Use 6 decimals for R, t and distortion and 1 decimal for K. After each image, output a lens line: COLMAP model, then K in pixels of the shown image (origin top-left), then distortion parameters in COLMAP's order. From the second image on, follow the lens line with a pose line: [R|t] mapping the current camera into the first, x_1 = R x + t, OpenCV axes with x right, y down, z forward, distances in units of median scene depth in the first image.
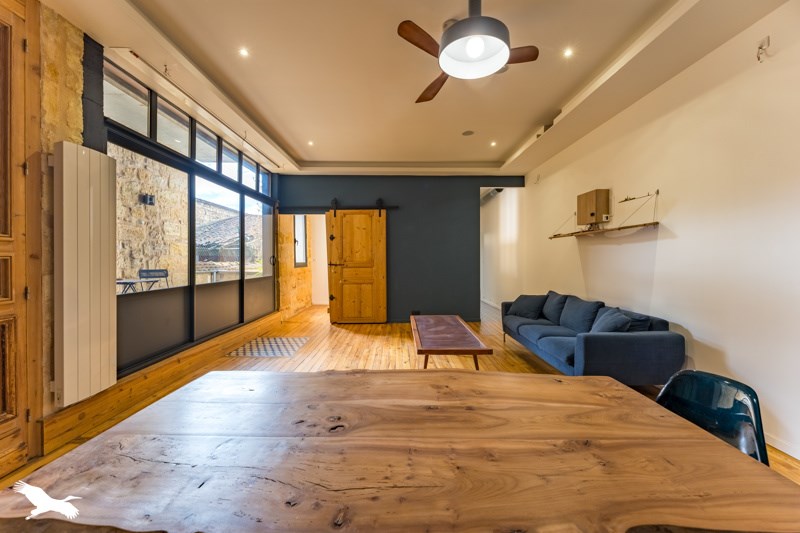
lens RADIAL K [[321.9, 0, 396.3], [0, 321.9, 259.0], [0, 0, 1]] dist [-0.000873, -0.000068]
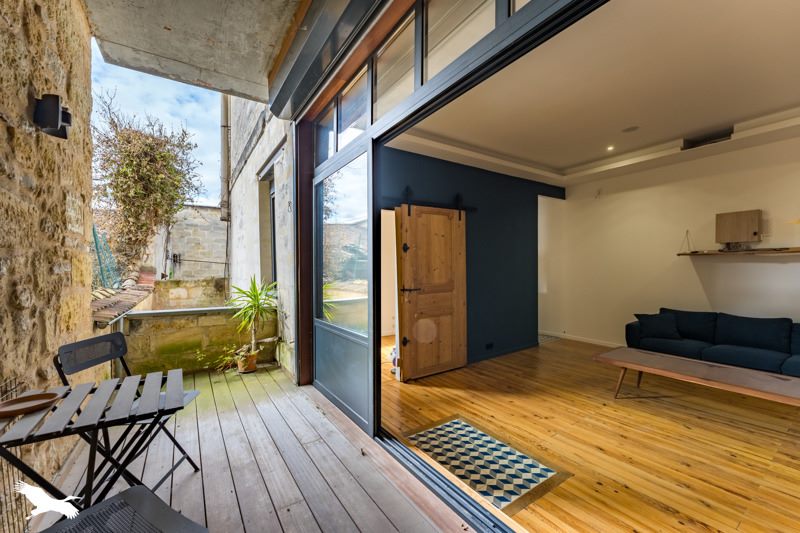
lens RADIAL K [[325.9, 0, 400.0], [0, 325.9, 266.5], [0, 0, 1]] dist [-0.001140, -0.000063]
pose [[0.833548, -0.009768, 0.552361, -0.583628], [0.012781, 0.999917, -0.001605, -0.028918], [-0.552299, 0.008398, 0.833604, 0.481851]]
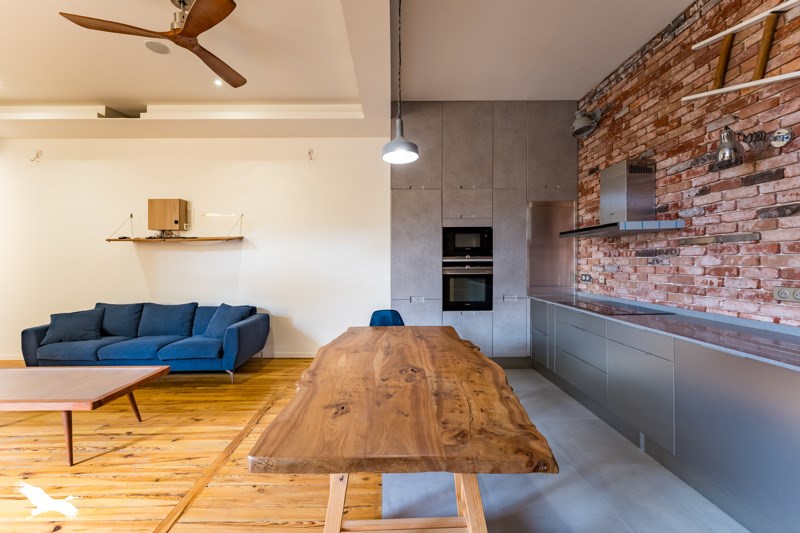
lens RADIAL K [[325.9, 0, 400.0], [0, 325.9, 266.5], [0, 0, 1]] dist [-0.001140, -0.000063]
pose [[-0.013834, -0.011843, 0.999834, -0.295919], [0.005591, 0.999913, 0.011922, -0.000984], [-0.999889, 0.005755, -0.013767, 0.180626]]
